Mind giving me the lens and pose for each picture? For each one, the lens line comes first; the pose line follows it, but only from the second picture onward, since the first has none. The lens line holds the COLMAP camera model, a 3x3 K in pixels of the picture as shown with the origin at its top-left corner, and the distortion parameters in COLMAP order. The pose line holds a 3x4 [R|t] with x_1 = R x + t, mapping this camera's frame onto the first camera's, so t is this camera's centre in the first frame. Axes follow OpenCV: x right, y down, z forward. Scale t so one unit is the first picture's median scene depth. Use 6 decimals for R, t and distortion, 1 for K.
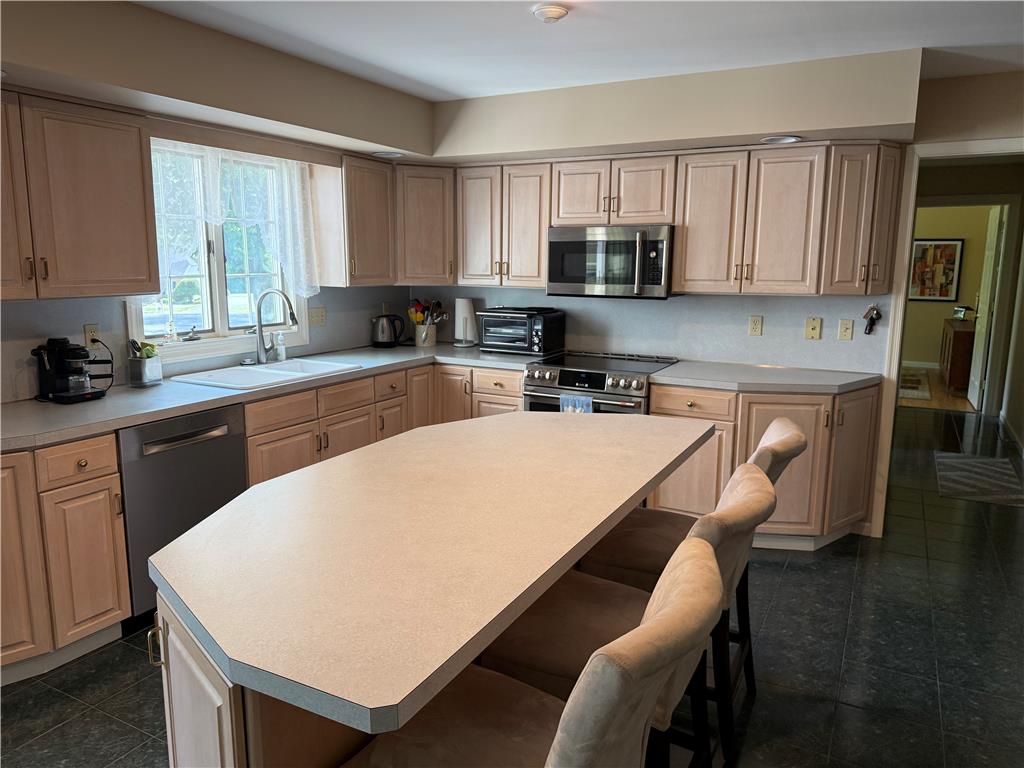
lens RADIAL K [[728.1, 0, 511.5], [0, 728.1, 381.5], [0, 0, 1]] dist [0.057610, -0.051723]
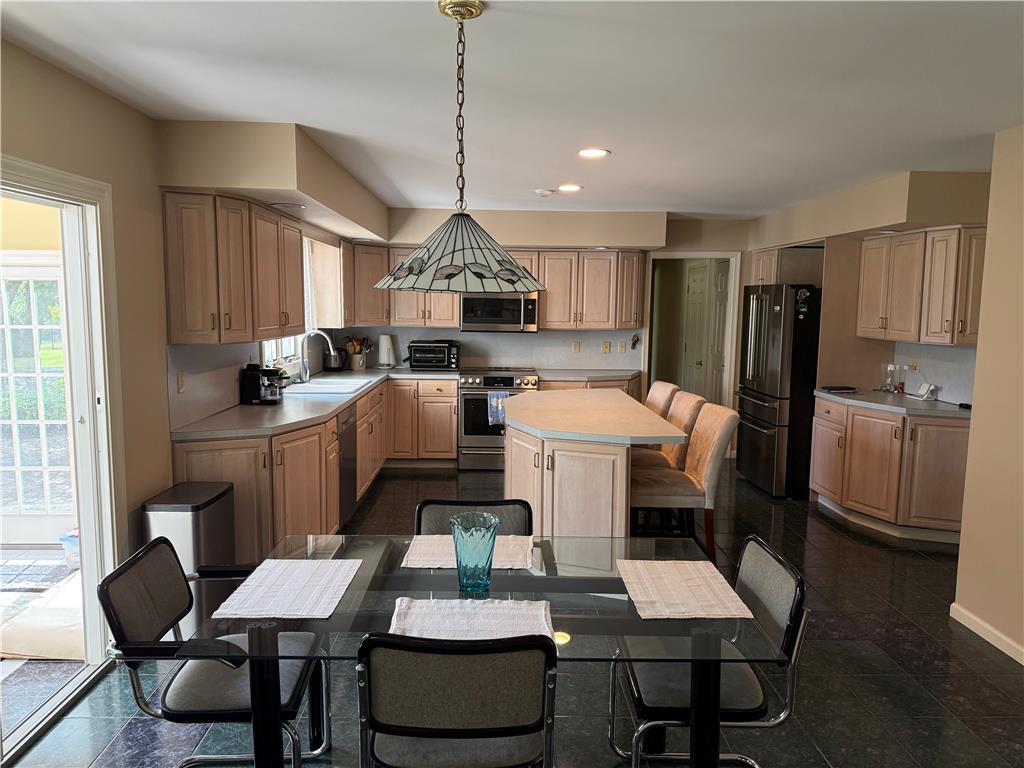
lens RADIAL K [[728.1, 0, 514.4], [0, 728.1, 386.8], [0, 0, 1]] dist [0.057610, -0.051723]
pose [[0.859154, -0.054946, 0.508758, -0.703485], [0.078974, 0.996544, -0.025739, 0.053411], [-0.505585, 0.062293, 0.860525, -0.431777]]
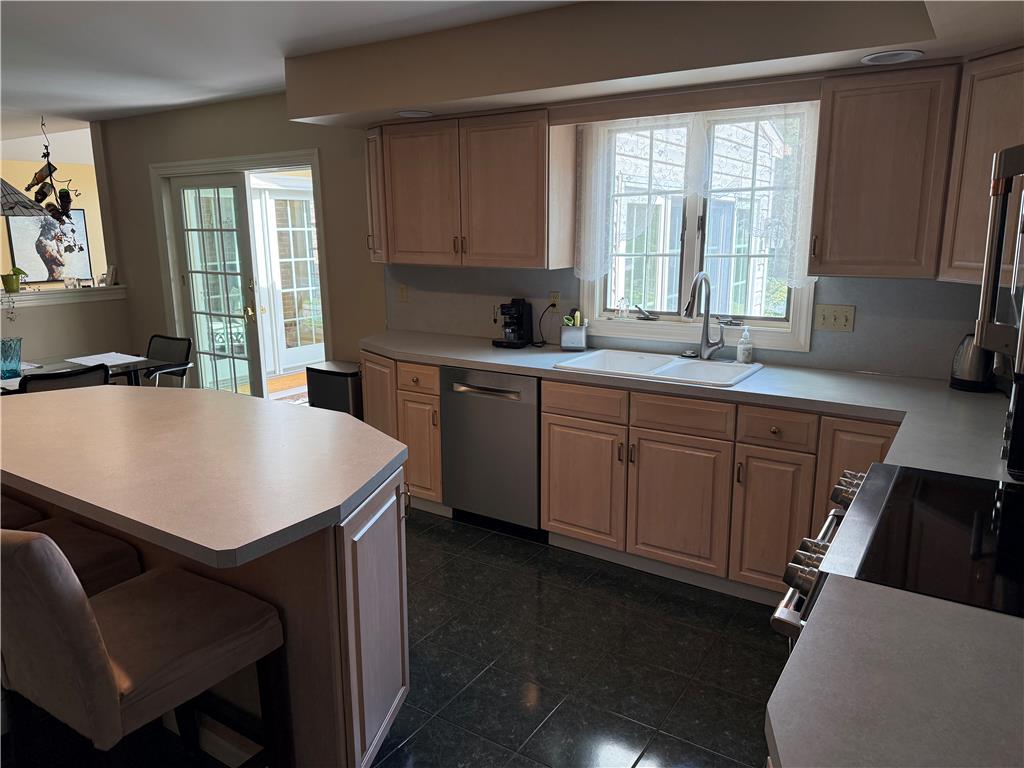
lens RADIAL K [[728.1, 0, 514.1], [0, 728.1, 389.2], [0, 0, 1]] dist [0.057610, -0.051723]
pose [[-0.096688, 0.203288, -0.974333, 0.531712], [-0.165017, 0.962098, 0.217111, -0.142429], [0.981540, 0.181774, -0.059477, 0.855638]]
